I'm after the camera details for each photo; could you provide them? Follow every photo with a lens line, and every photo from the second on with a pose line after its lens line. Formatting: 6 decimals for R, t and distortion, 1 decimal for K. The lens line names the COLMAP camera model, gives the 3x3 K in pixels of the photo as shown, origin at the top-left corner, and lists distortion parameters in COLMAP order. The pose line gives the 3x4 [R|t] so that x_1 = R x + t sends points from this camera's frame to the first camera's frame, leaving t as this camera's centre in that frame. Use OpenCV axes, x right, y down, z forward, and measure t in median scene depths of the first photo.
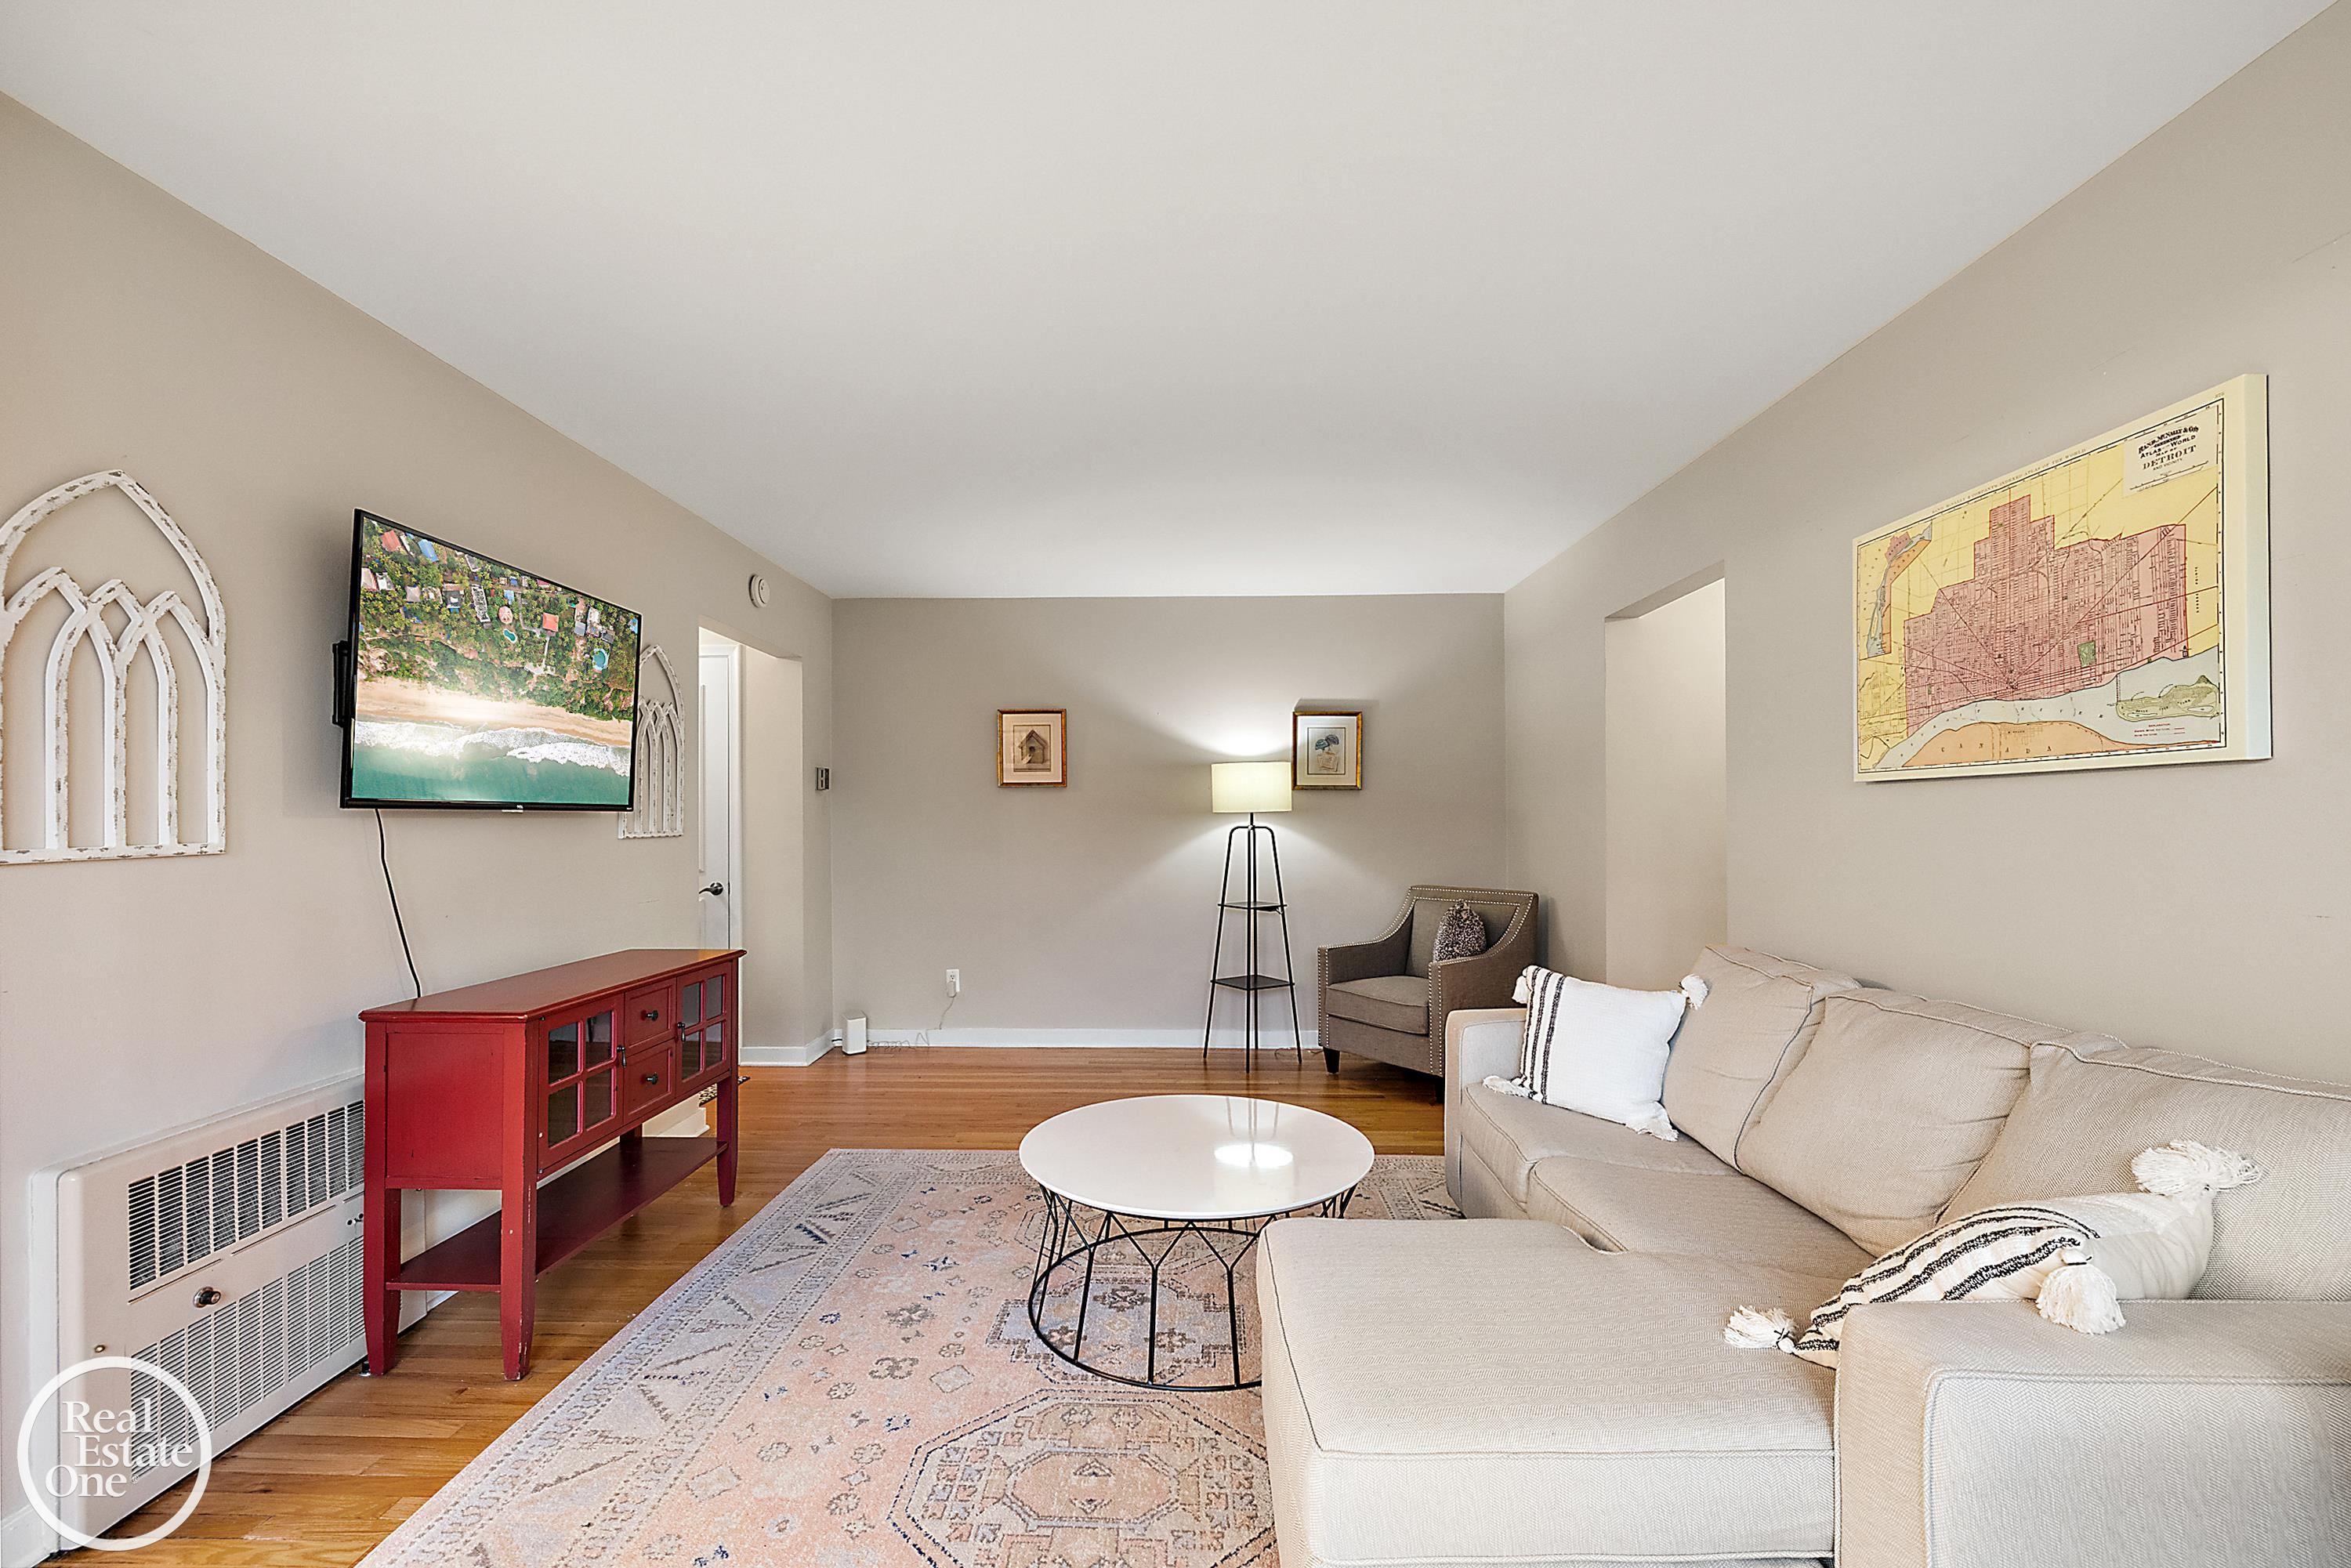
lens RADIAL K [[1001.2, 0, 1154.1], [0, 1001.2, 819.6], [0, 0, 1]] dist [0.001450, 0.000081]
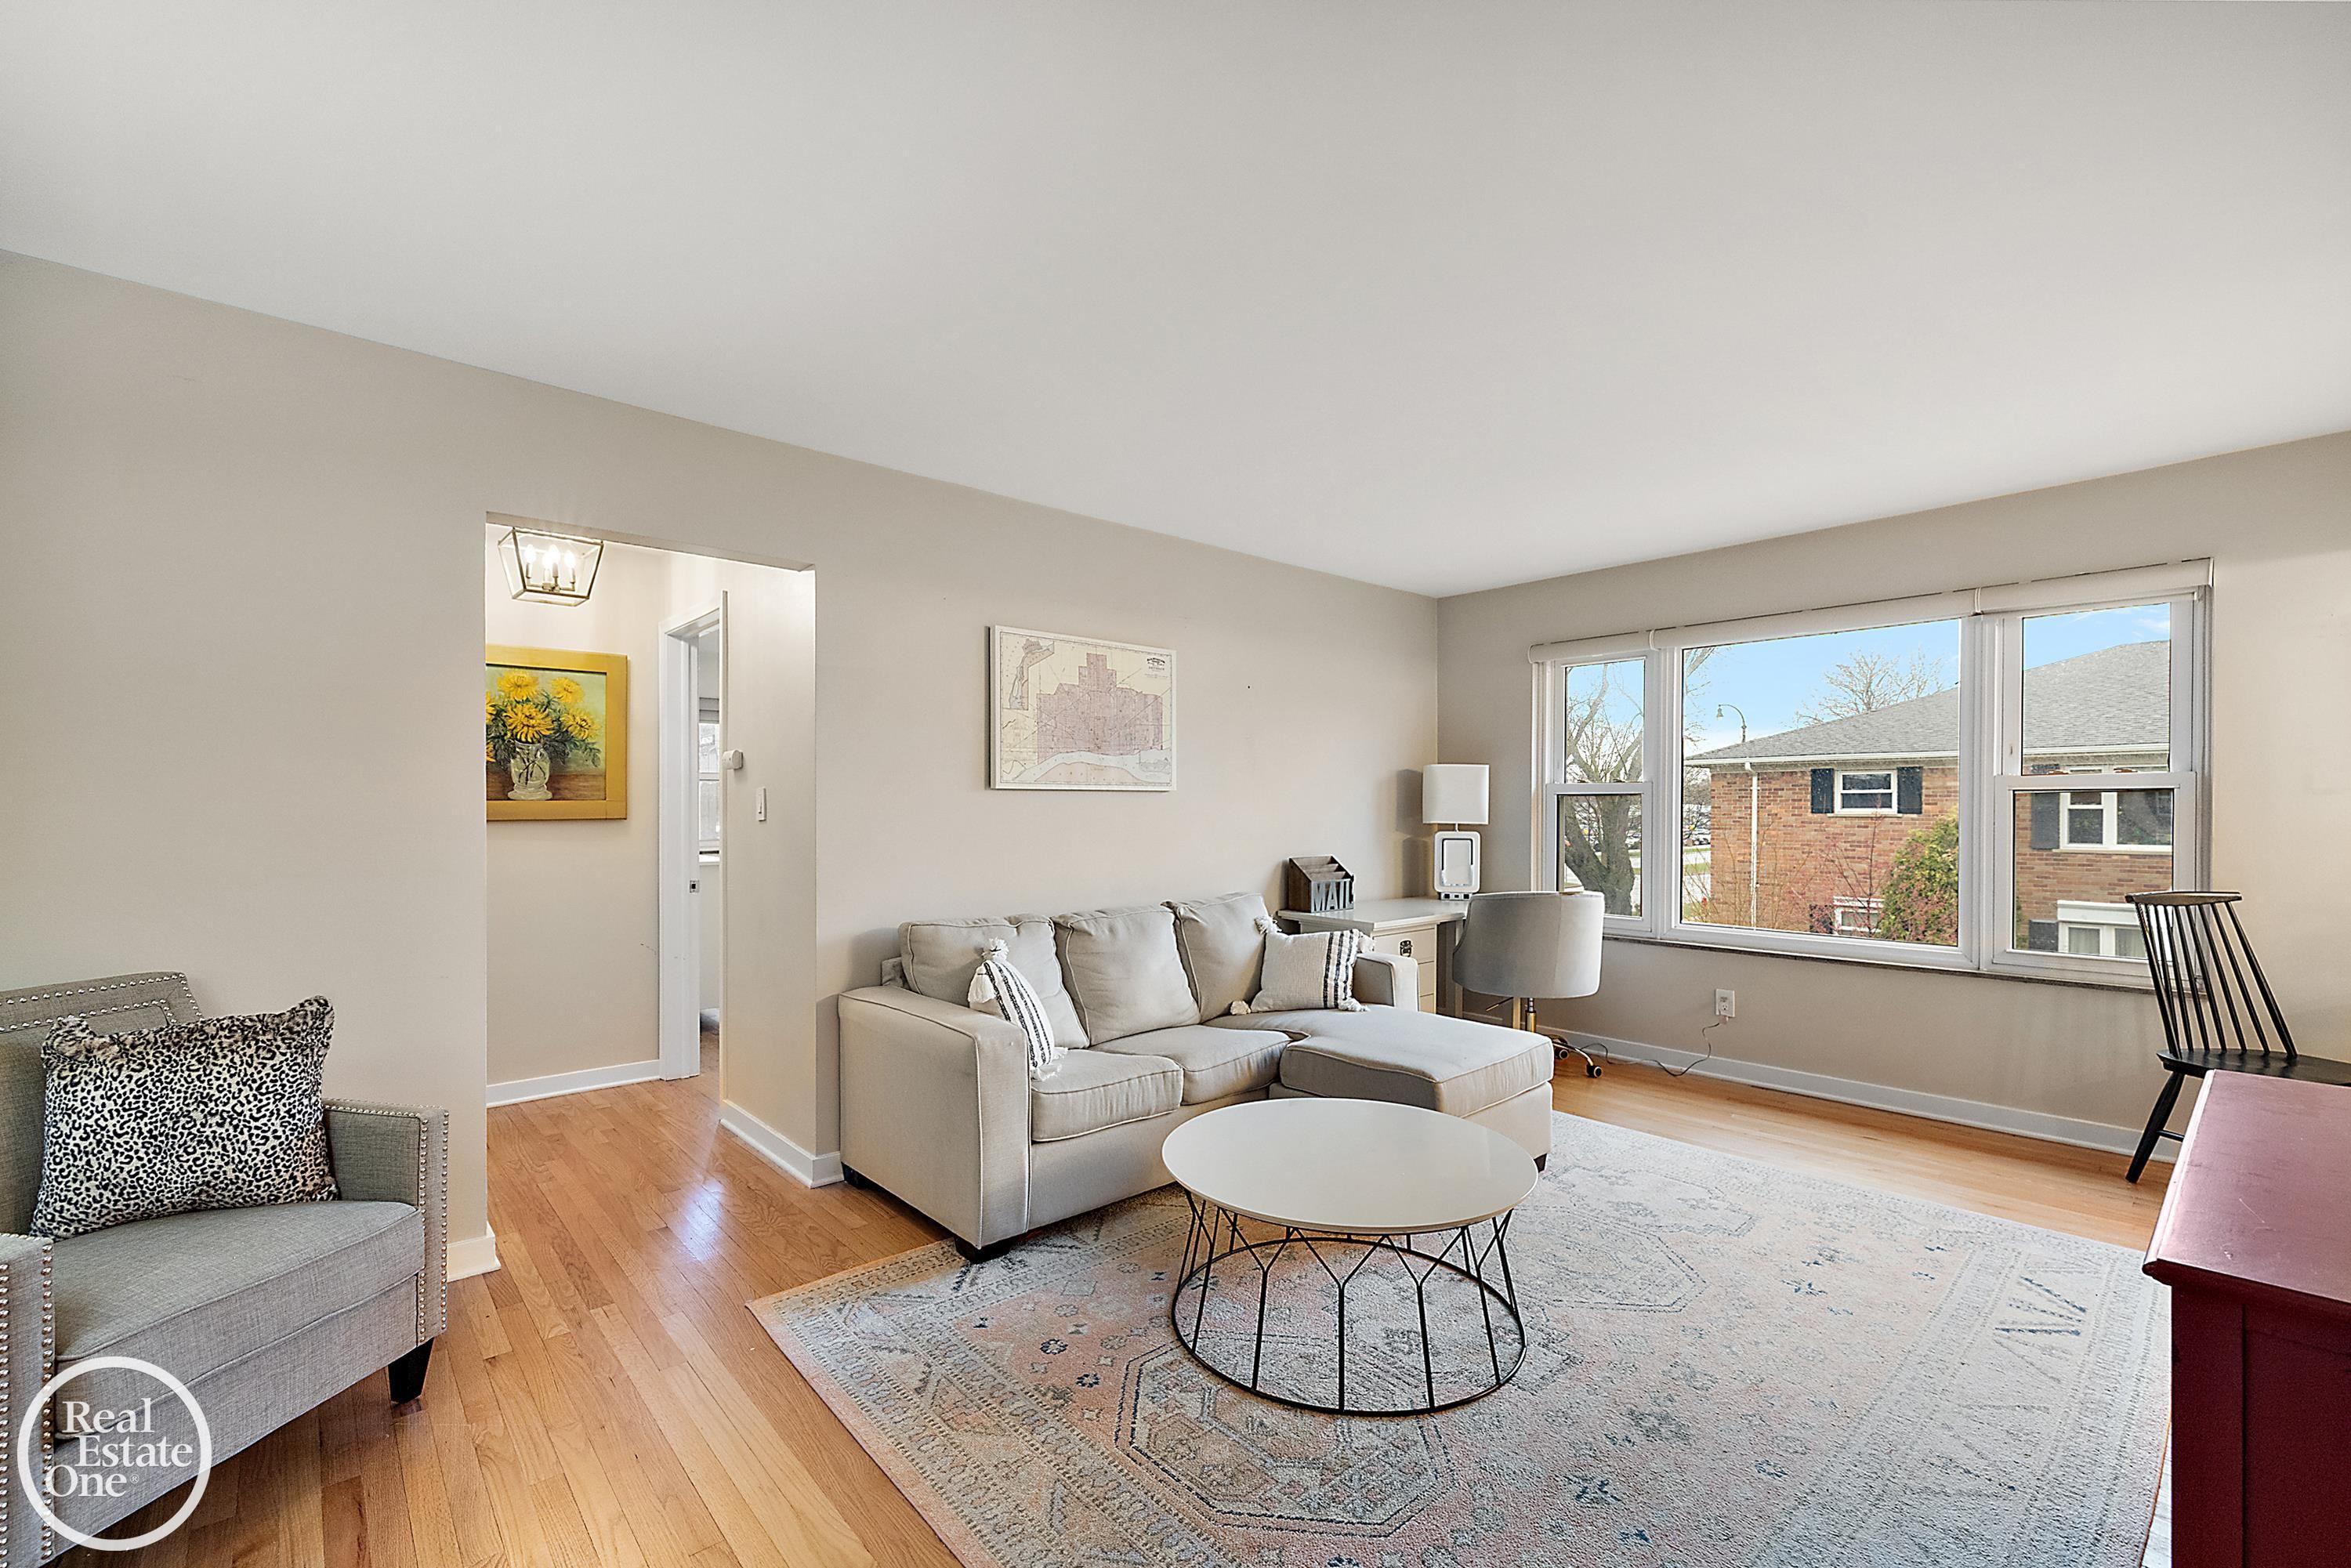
lens RADIAL K [[1001.2, 0, 1167.3], [0, 1001.2, 809.8], [0, 0, 1]] dist [0.001450, 0.000081]
pose [[-0.694524, 0.001810, 0.719467, -0.577075], [0.002239, 0.999997, -0.000354, -0.004628], [-0.719466, 0.001365, -0.694527, 1.935130]]
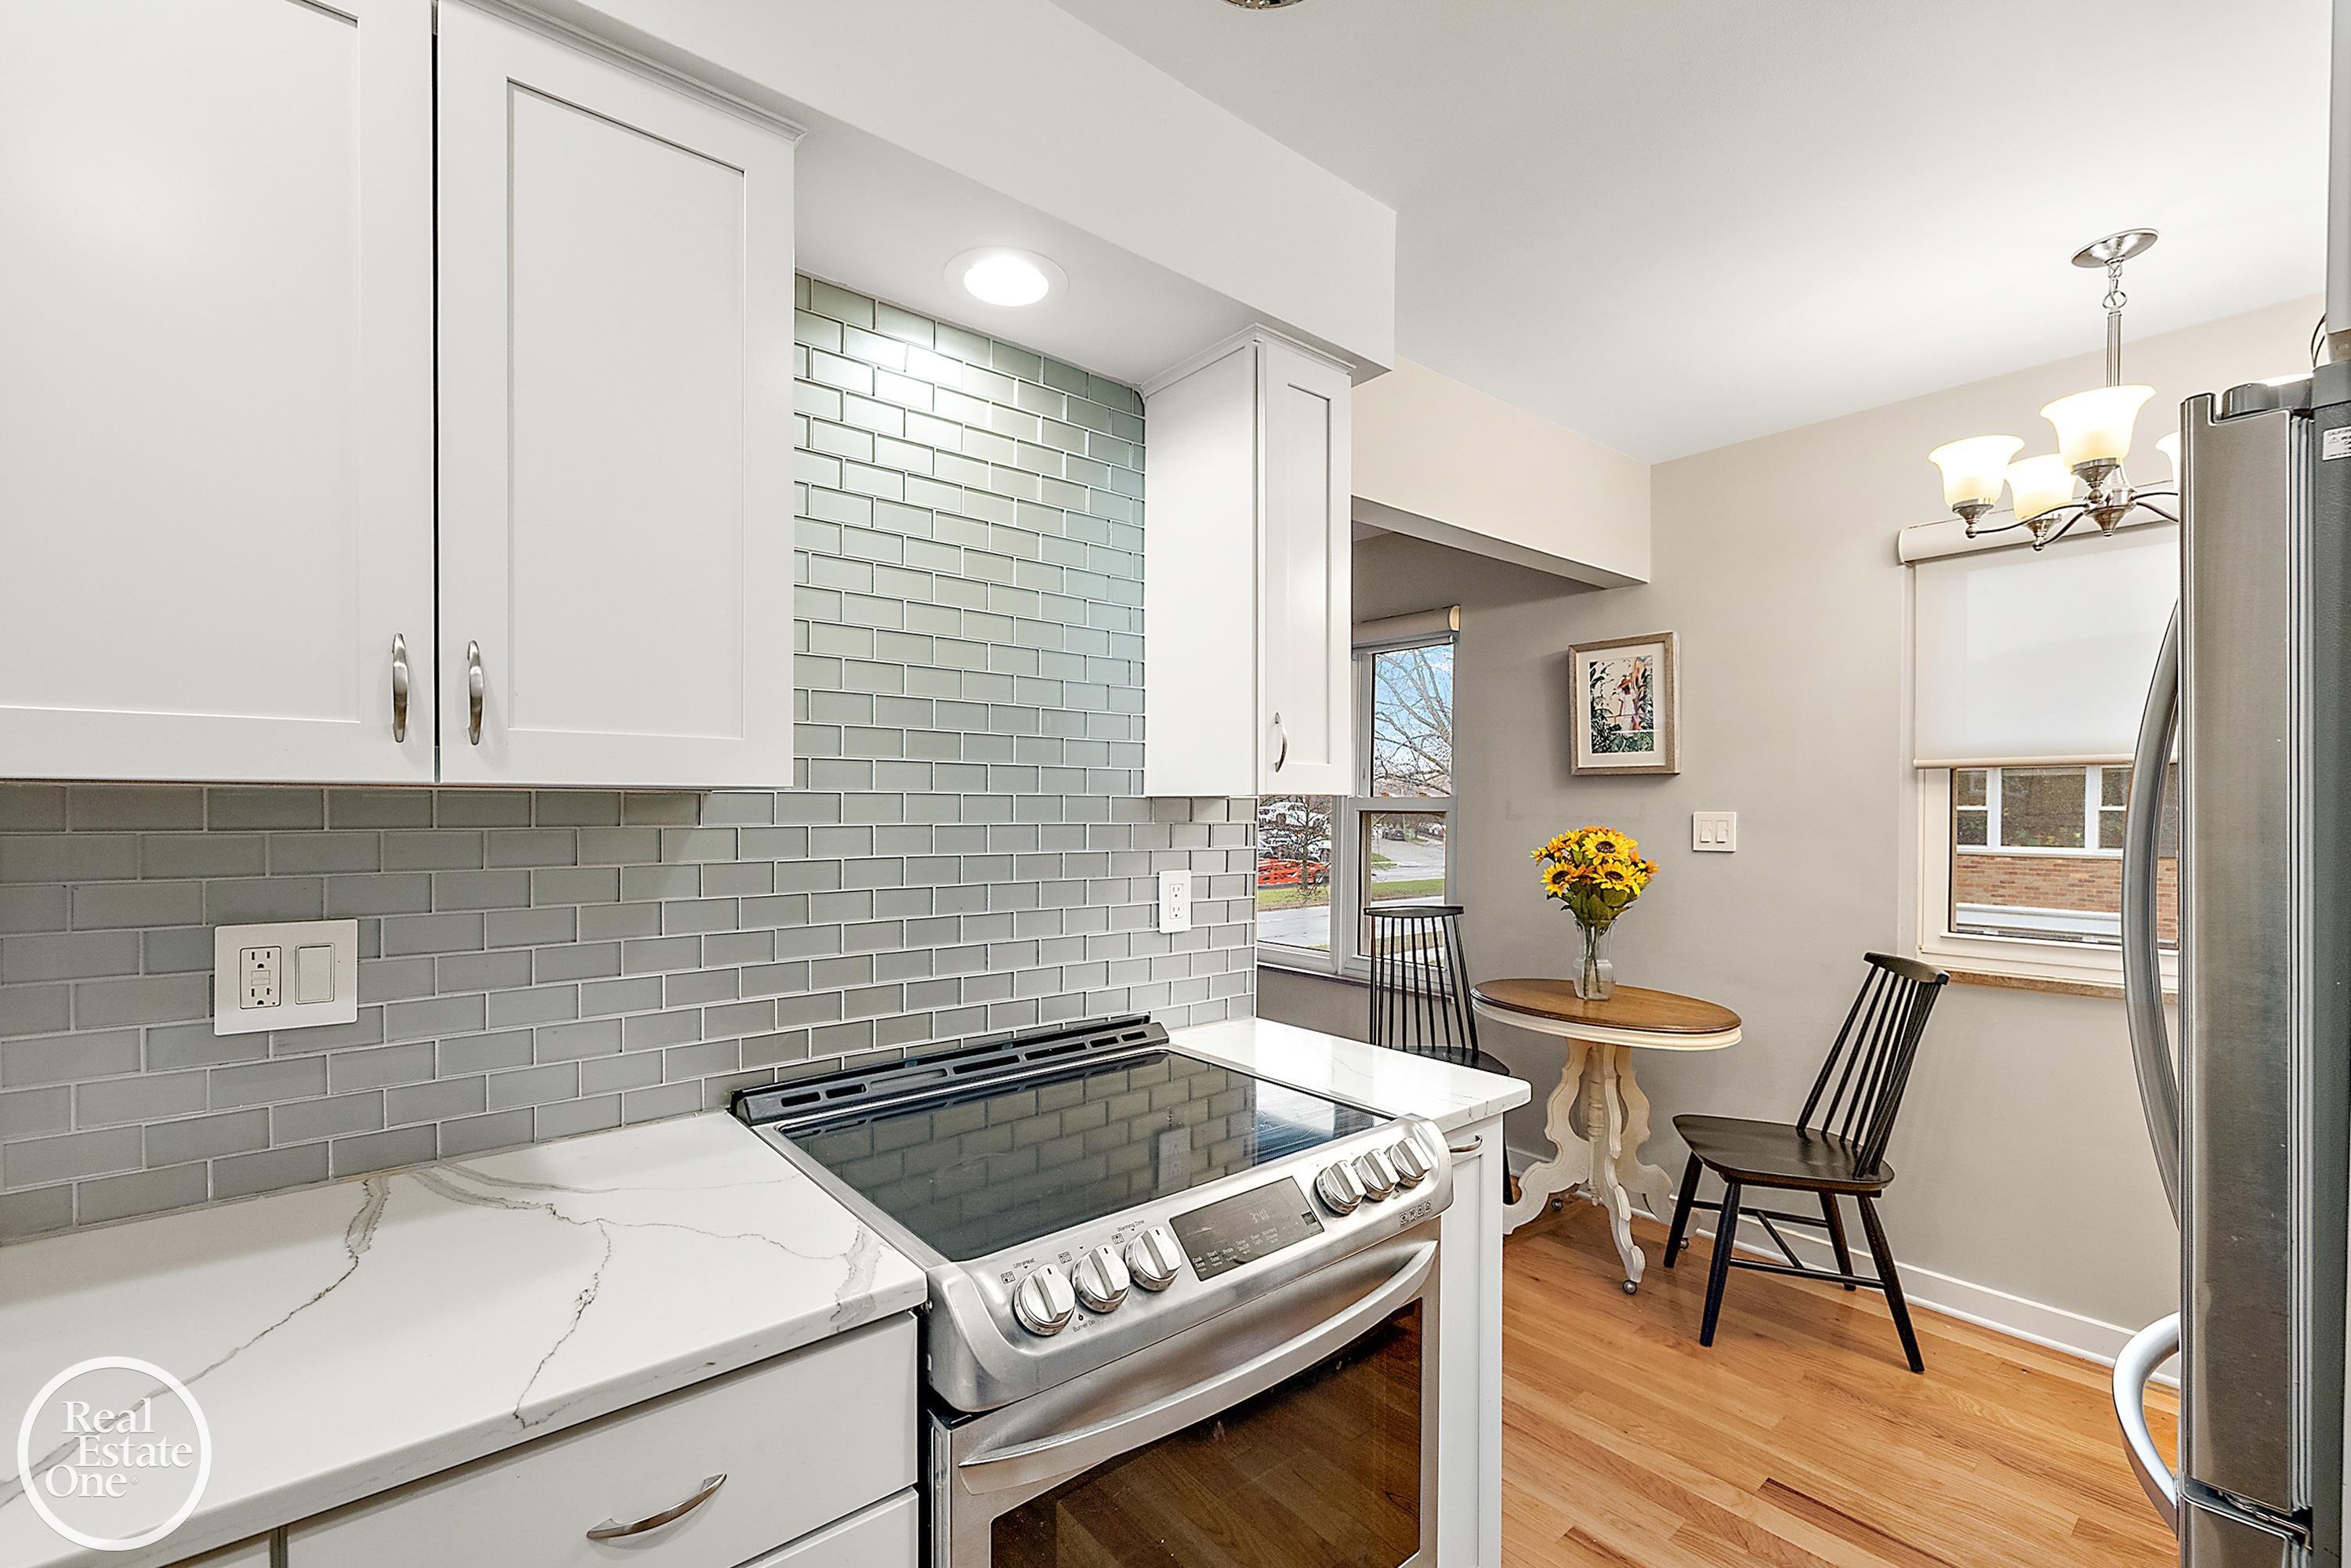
lens RADIAL K [[1001.2, 0, 1162.7], [0, 1001.2, 813.1], [0, 0, 1]] dist [0.001450, 0.000081]
pose [[-0.674279, -0.007907, 0.738435, -1.449845], [-0.000994, 0.999951, 0.009799, -0.047666], [-0.738476, 0.005874, -0.674254, 1.270123]]
